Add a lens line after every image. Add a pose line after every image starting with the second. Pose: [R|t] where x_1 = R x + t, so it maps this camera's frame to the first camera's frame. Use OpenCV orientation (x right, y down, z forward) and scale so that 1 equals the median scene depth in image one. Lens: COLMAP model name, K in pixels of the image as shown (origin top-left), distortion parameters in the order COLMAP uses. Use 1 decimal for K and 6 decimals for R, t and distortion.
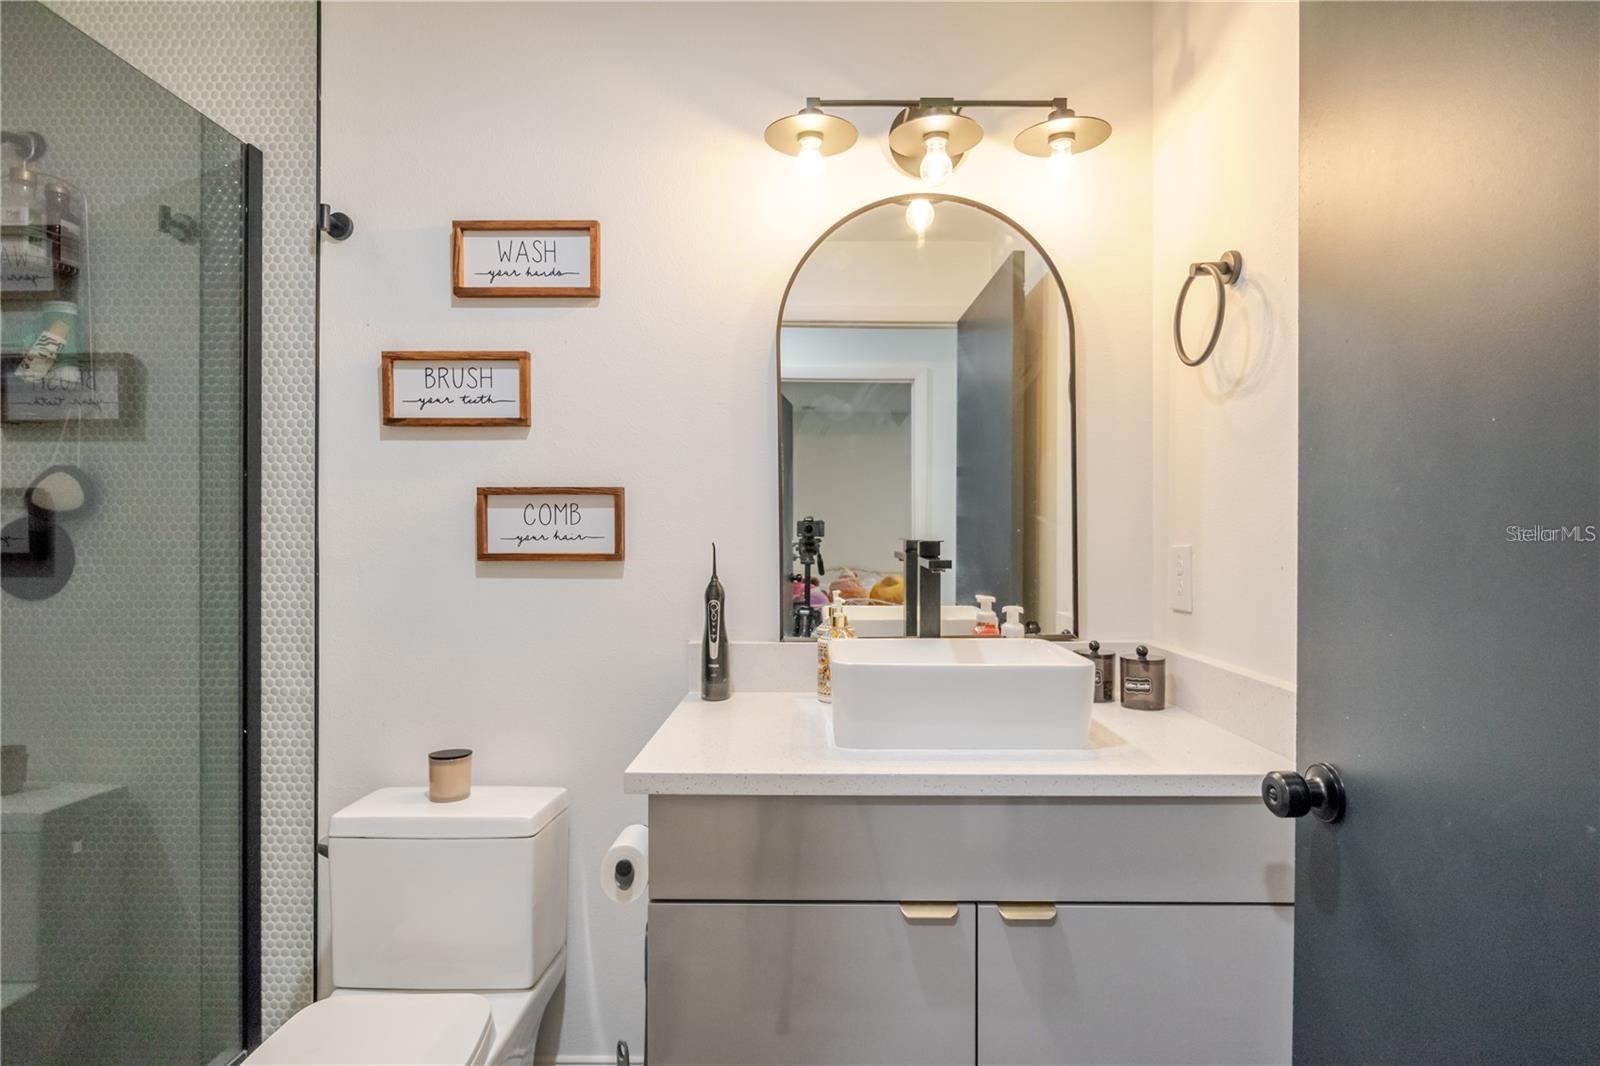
lens RADIAL K [[814.6, 0, 803.1], [0, 814.6, 532.1], [0, 0, 1]] dist [0.003491, -0.000517]
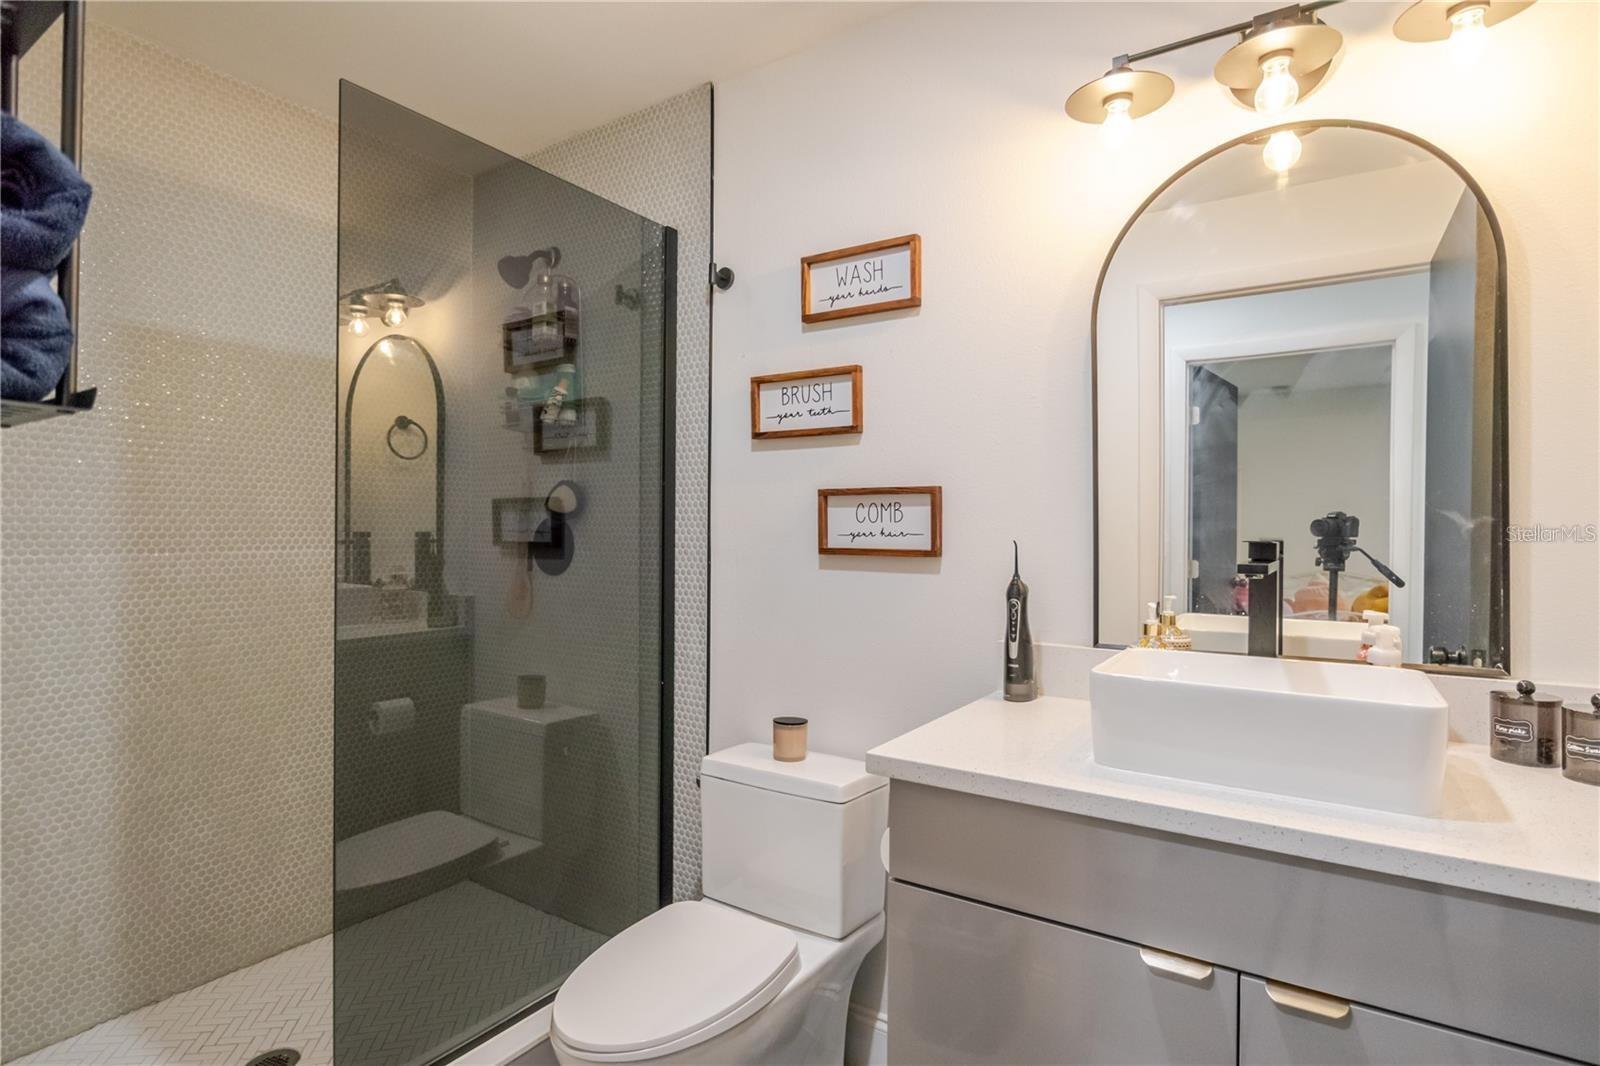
lens RADIAL K [[814.6, 0, 806.2], [0, 814.6, 531.2], [0, 0, 1]] dist [0.003491, -0.000517]
pose [[0.843885, 0.005234, -0.536499, 0.195672], [-0.004327, 0.999986, 0.002950, 0.000005], [0.536507, -0.000168, 0.843896, 0.034771]]
